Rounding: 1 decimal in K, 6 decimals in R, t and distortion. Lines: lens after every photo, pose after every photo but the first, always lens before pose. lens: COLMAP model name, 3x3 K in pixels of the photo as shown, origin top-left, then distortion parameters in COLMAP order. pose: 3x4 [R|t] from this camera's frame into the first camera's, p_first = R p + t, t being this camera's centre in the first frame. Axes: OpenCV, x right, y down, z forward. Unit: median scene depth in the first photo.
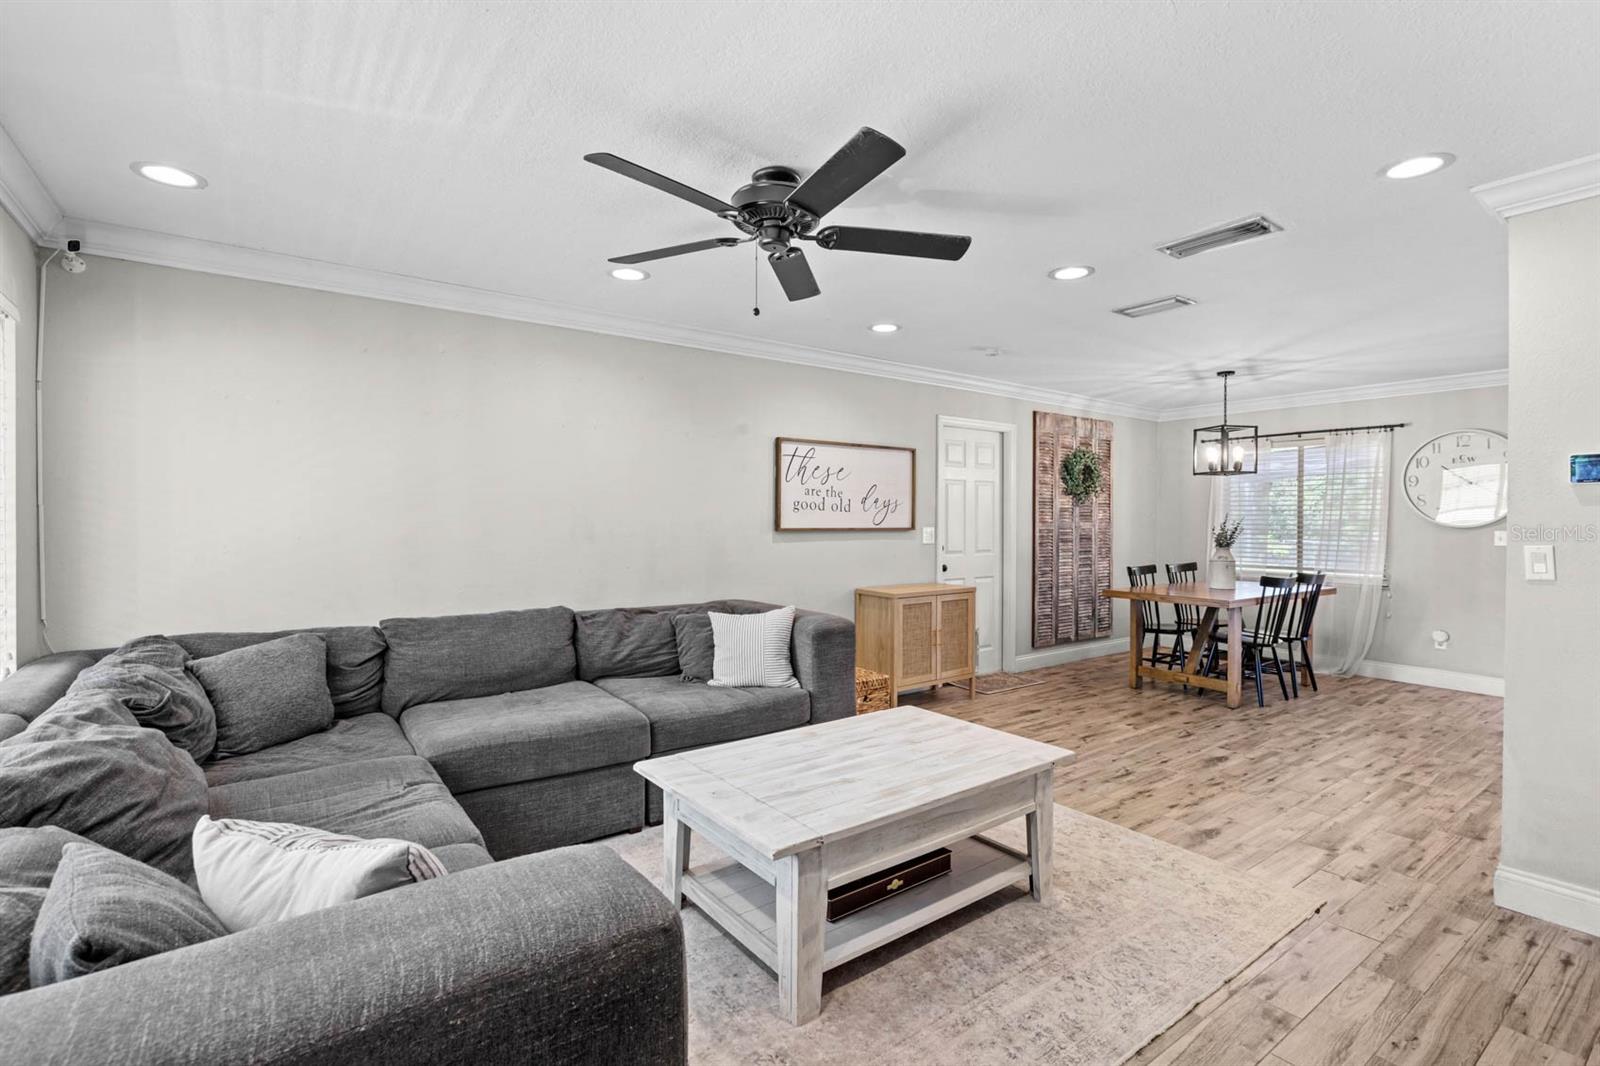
lens RADIAL K [[735.9, 0, 809.7], [0, 735.9, 525.0], [0, 0, 1]] dist [-0.002603, -0.000010]
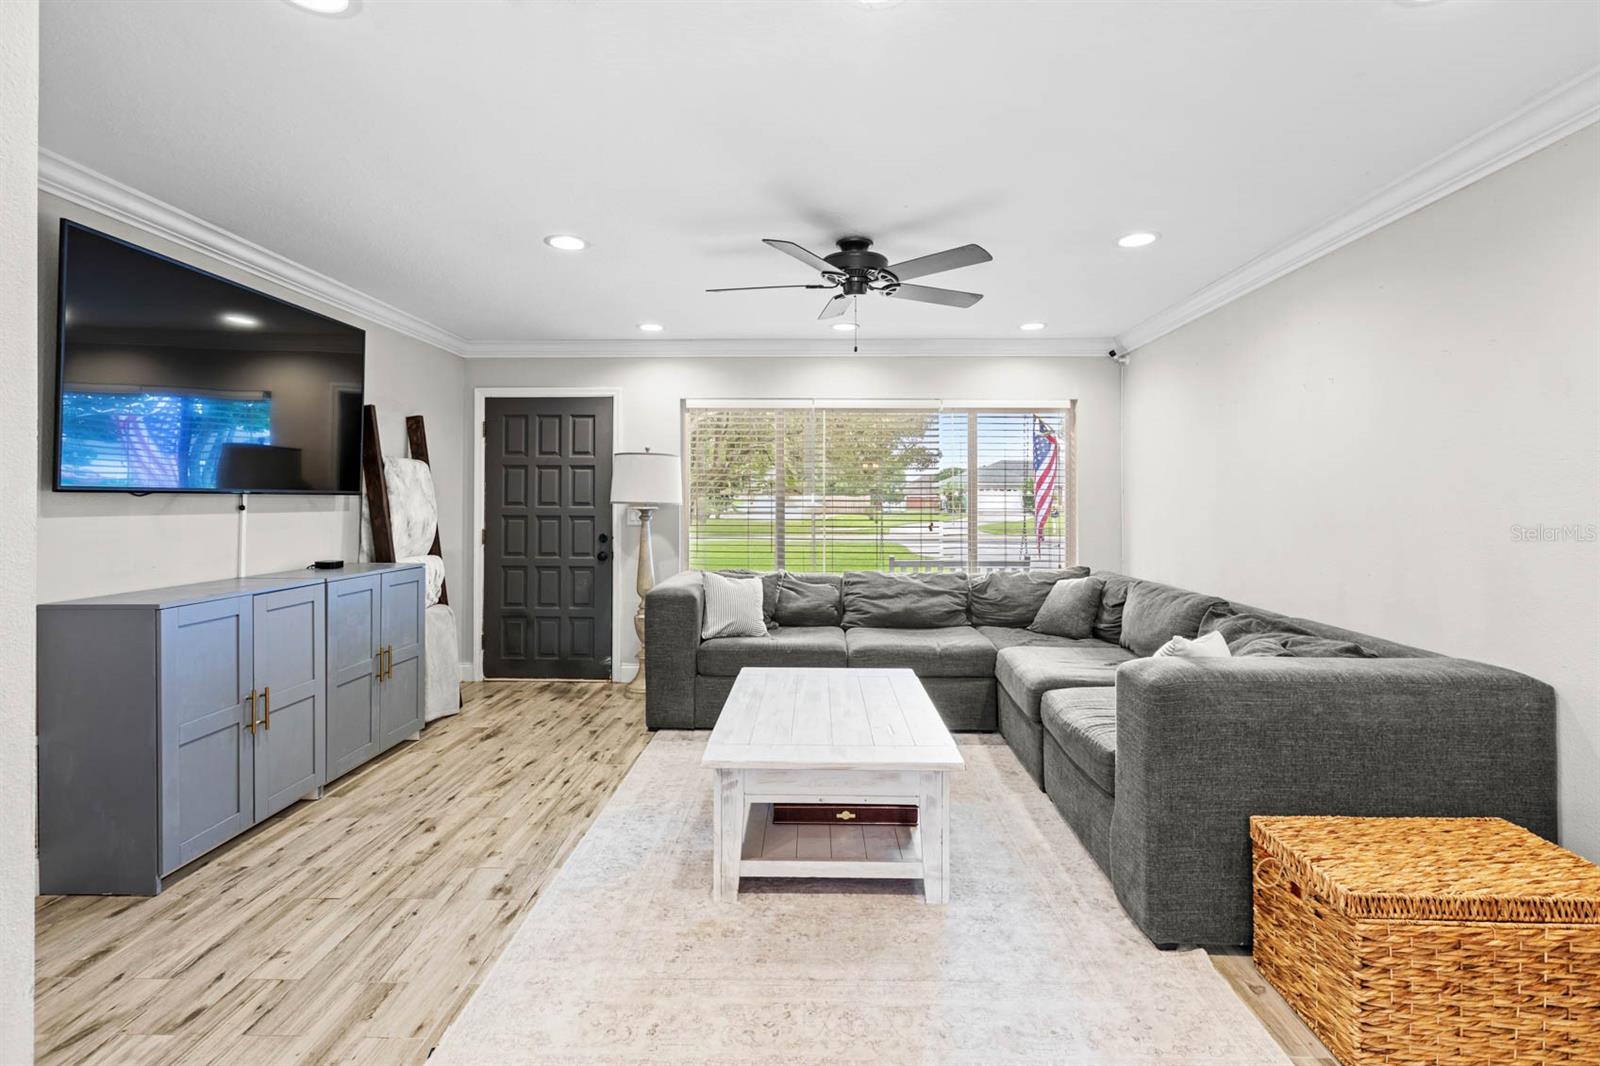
lens RADIAL K [[738.2, 0, 804.8], [0, 738.2, 506.0], [0, 0, 1]] dist [-0.000017, 0.000047]
pose [[-0.619654, 0.002050, -0.784872, 0.708214], [-0.010703, 0.999882, 0.011061, -0.008307], [0.784802, 0.015254, -0.619559, 1.183638]]
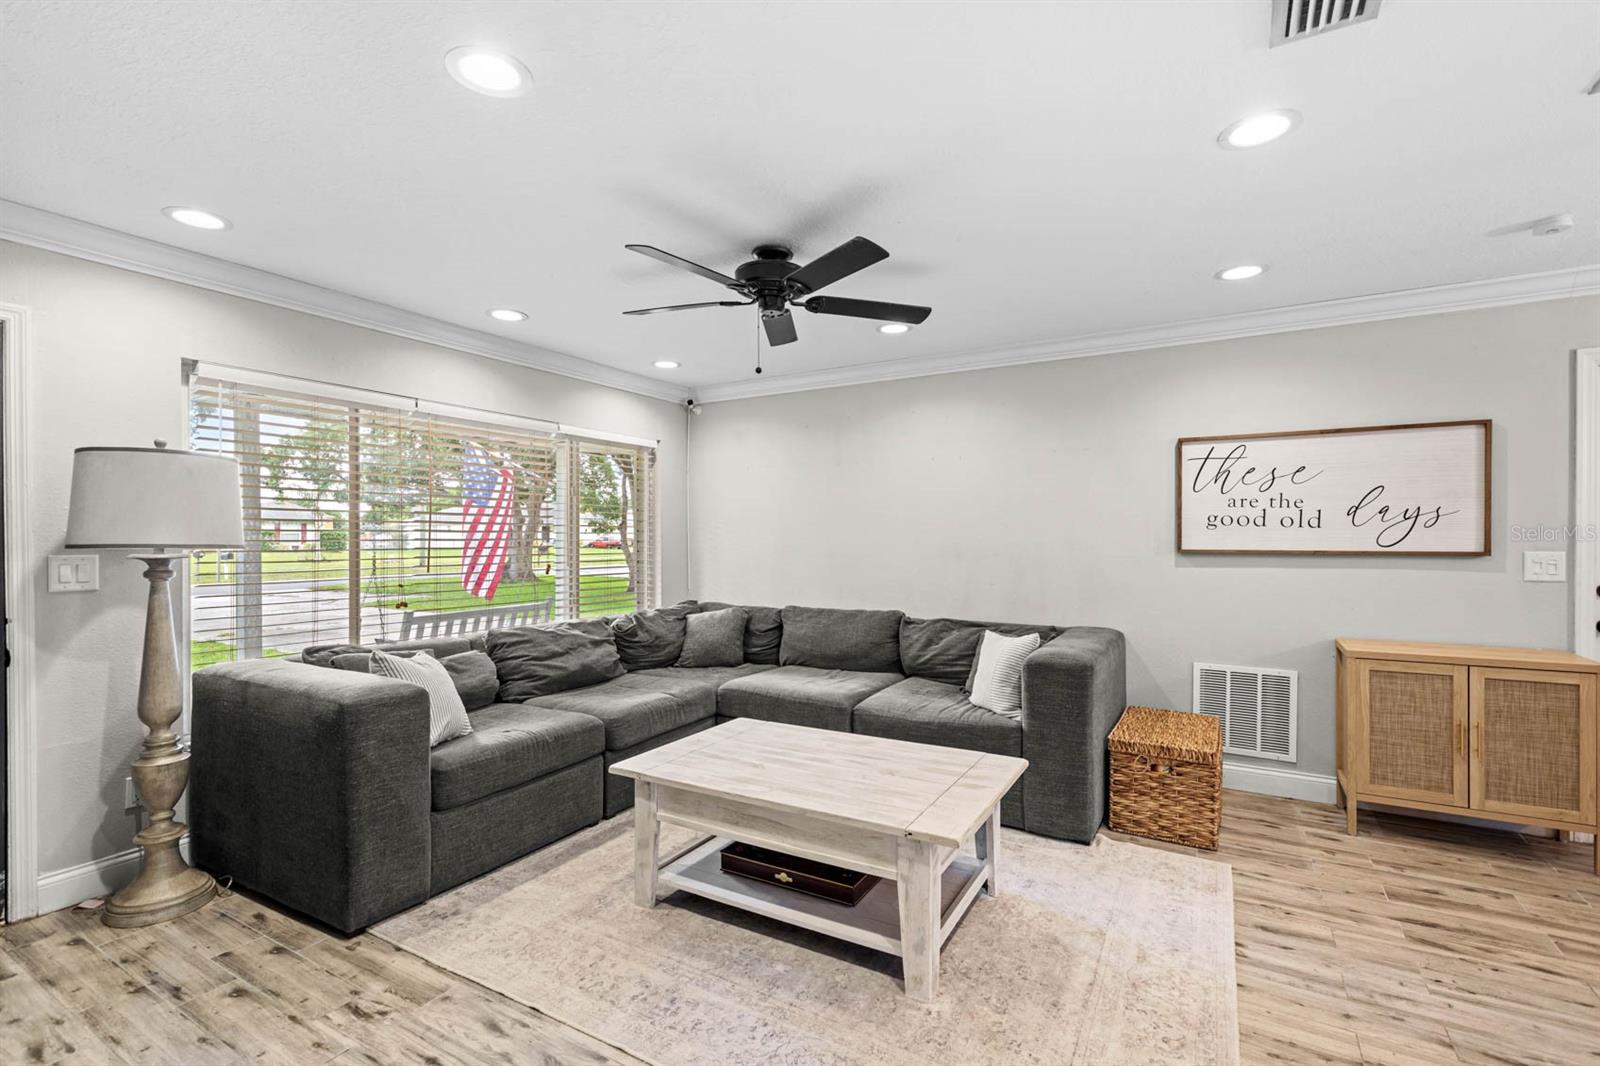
lens RADIAL K [[729.3, 0, 804.9], [0, 729.3, 541.1], [0, 0, 1]] dist [-0.001369, 0.000038]
pose [[0.389417, 0.000661, -0.921061, 0.721927], [-0.005213, 0.999985, -0.001487, -0.001948], [0.921047, 0.005381, 0.389414, 0.396088]]
